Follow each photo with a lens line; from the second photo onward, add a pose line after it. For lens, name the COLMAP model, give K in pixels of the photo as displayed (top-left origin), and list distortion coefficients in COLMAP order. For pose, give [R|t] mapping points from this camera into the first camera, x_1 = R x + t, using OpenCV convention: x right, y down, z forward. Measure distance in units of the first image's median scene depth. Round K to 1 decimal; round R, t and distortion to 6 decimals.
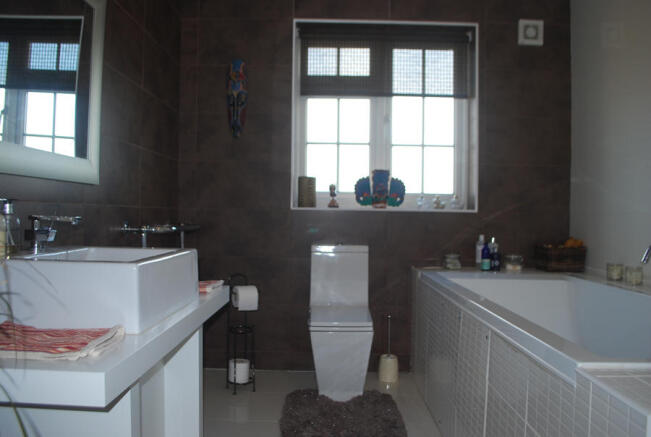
lens RADIAL K [[511.5, 0, 324.3], [0, 511.5, 220.7], [0, 0, 1]] dist [-0.077679, 0.006546]
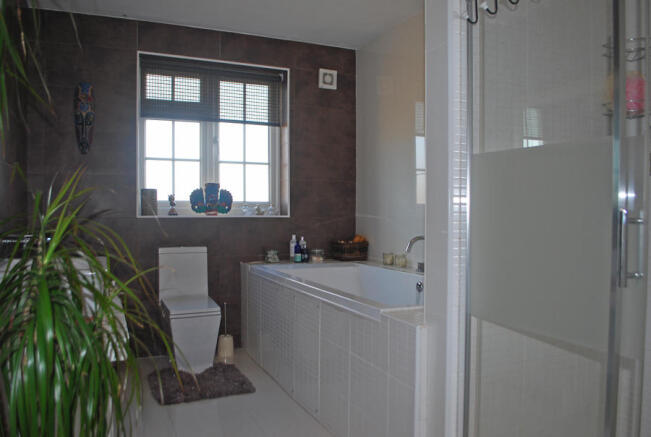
lens RADIAL K [[511.5, 0, 324.3], [0, 511.5, 220.7], [0, 0, 1]] dist [-0.077679, 0.006546]
pose [[0.910006, -0.019901, 0.414117, -0.151467], [0.016182, 0.999791, 0.012488, -0.022360], [-0.414279, -0.004663, 0.910138, -0.206924]]
